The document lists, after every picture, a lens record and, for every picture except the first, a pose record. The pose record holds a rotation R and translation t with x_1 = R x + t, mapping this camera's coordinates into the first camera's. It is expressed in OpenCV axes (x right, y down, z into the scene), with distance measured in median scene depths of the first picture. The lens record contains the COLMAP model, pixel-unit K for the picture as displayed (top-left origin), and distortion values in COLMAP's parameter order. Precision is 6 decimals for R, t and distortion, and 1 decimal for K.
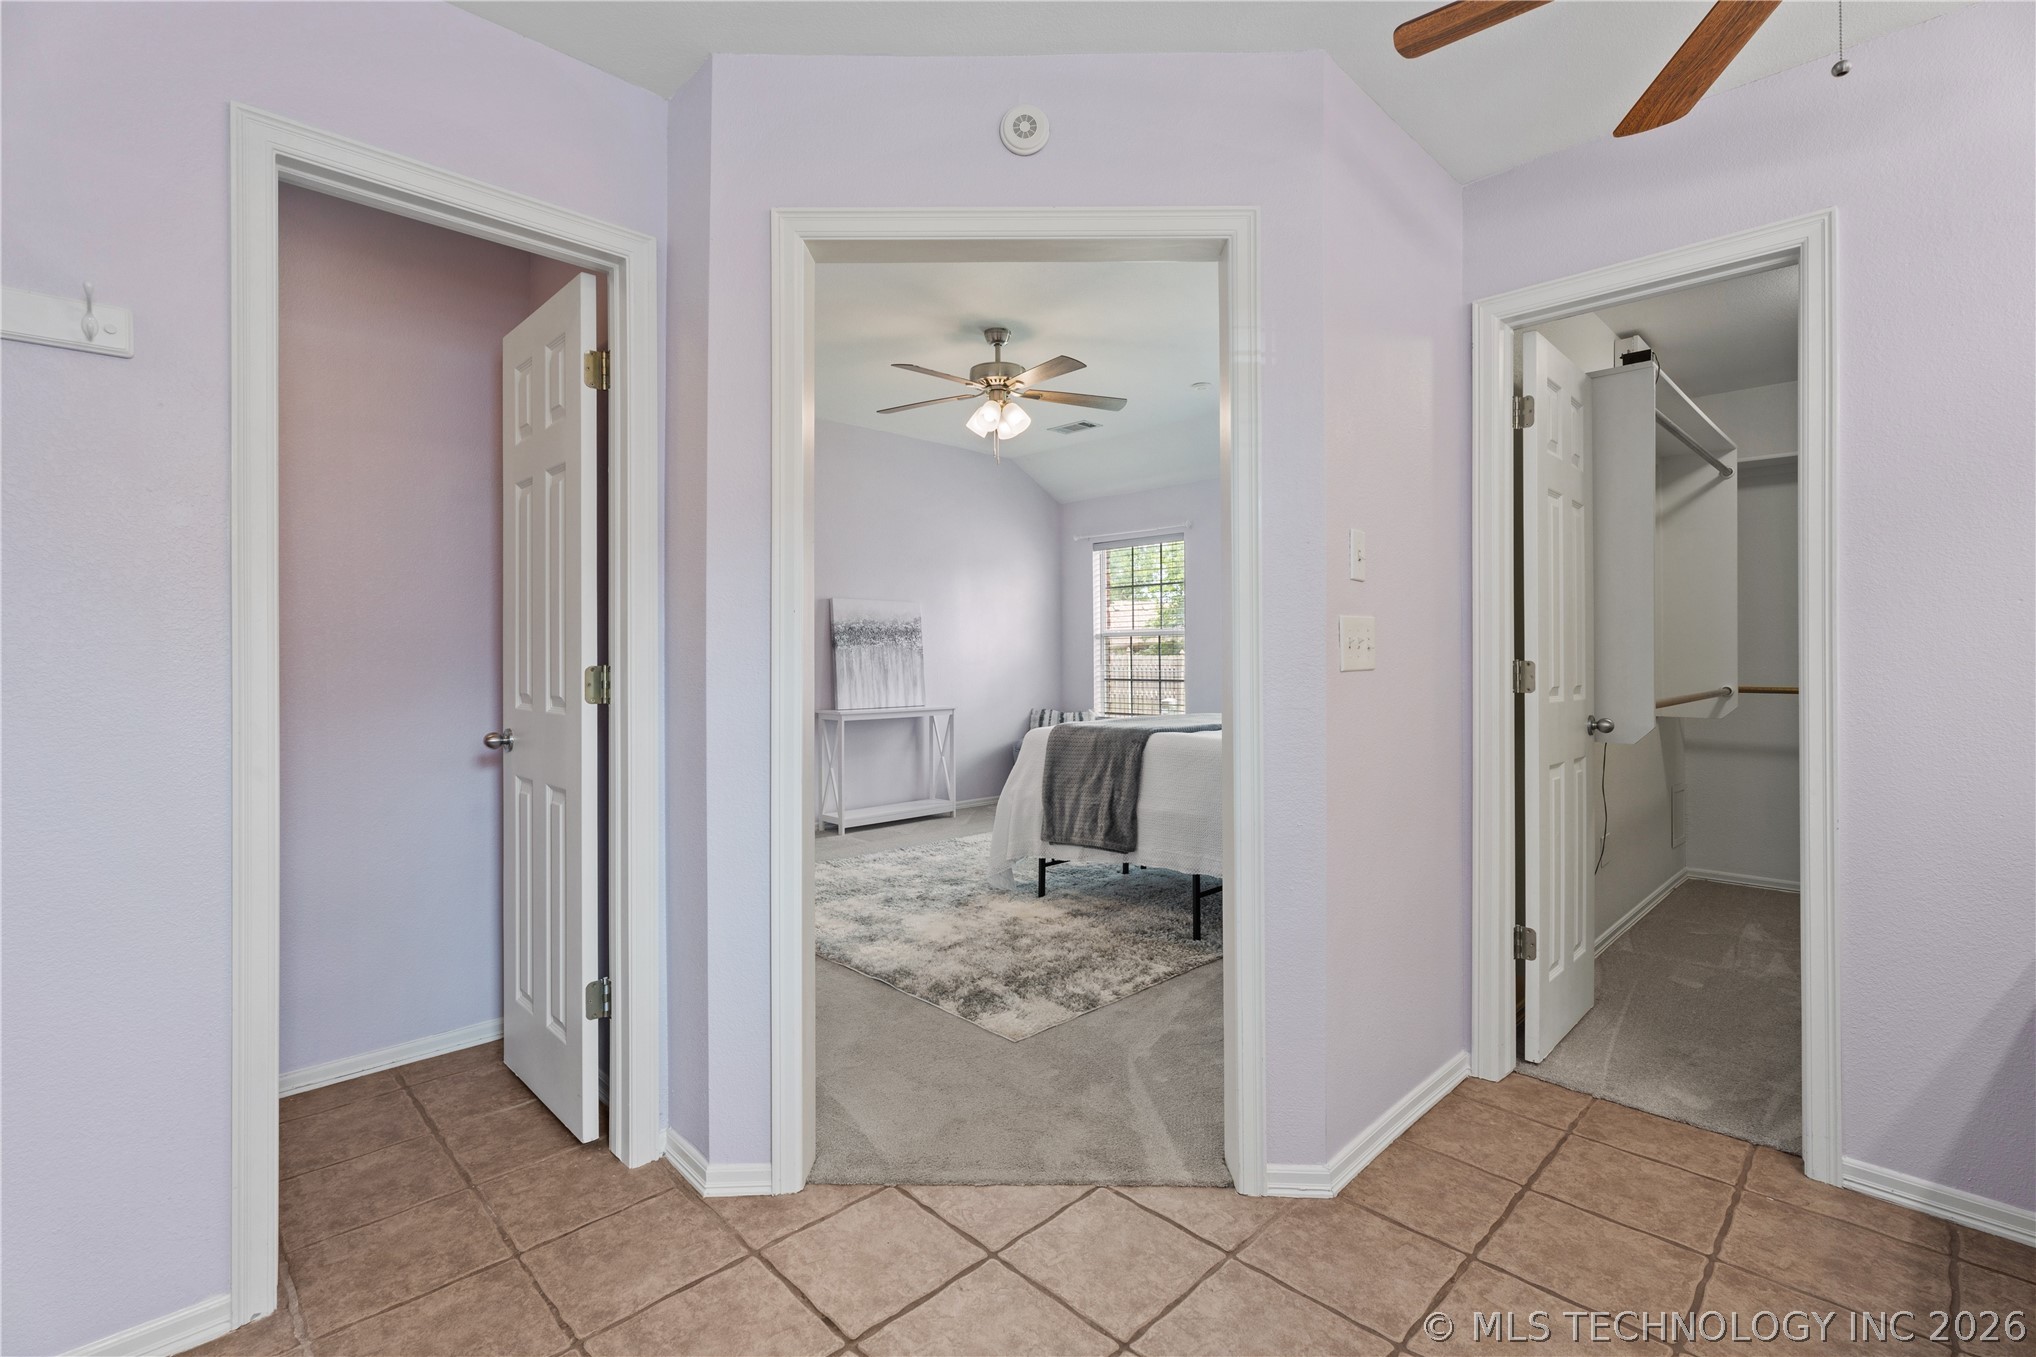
lens RADIAL K [[904.7, 0, 1021.8], [0, 904.7, 667.5], [0, 0, 1]] dist [0.000027, 0.000351]
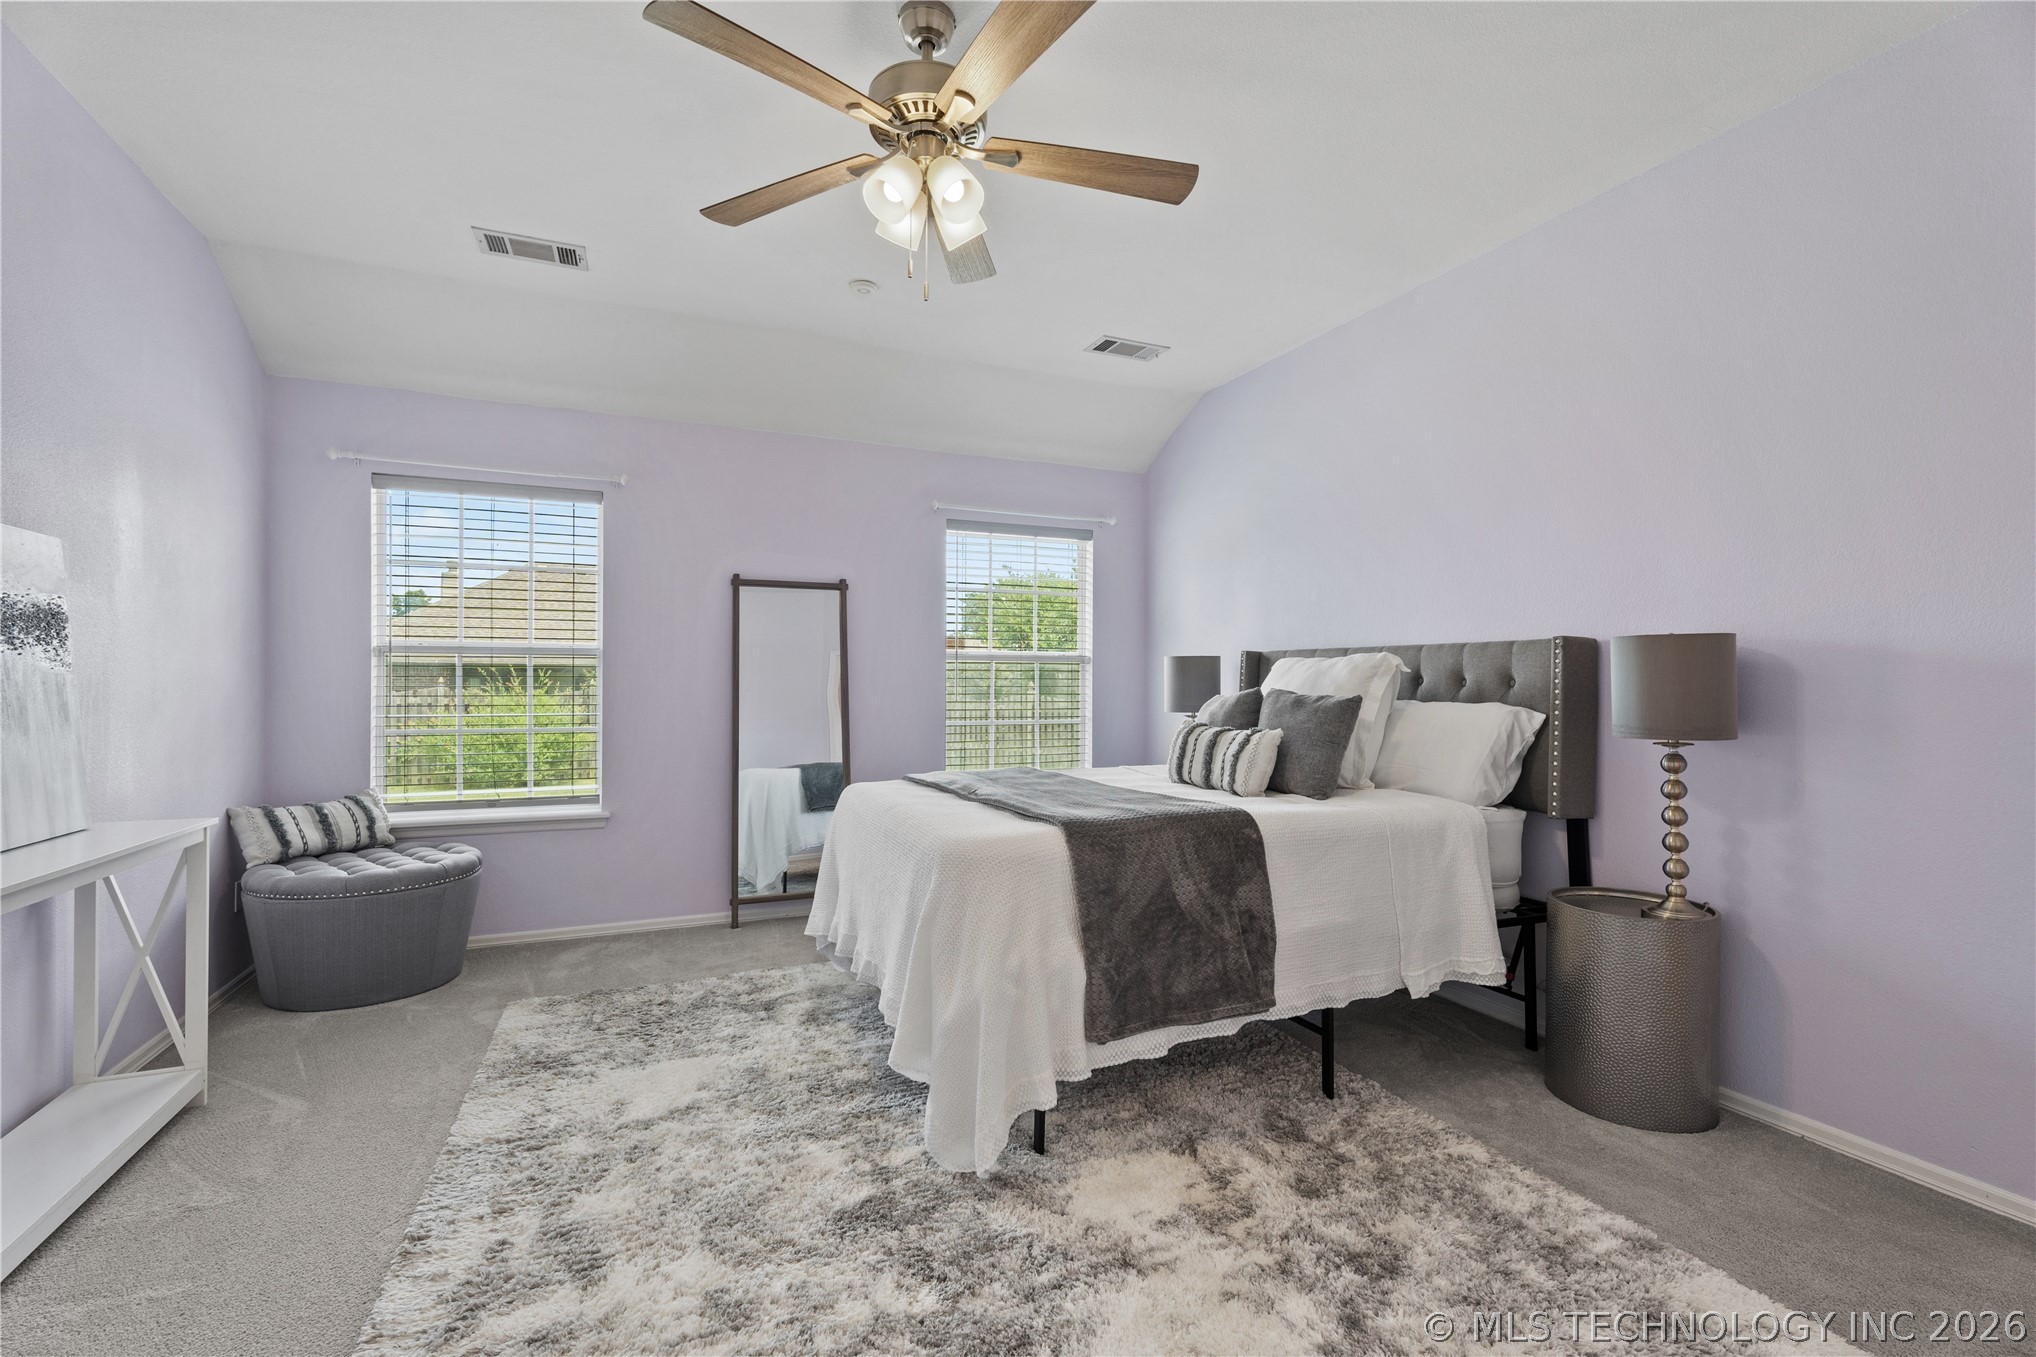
lens RADIAL K [[904.7, 0, 1013.7], [0, 904.7, 684.0], [0, 0, 1]] dist [0.000027, 0.000351]
pose [[0.365637, 0.010581, 0.930697, -0.861529], [0.002814, 0.999918, -0.012474, -0.024126], [-0.930753, 0.007179, 0.365577, 1.486593]]
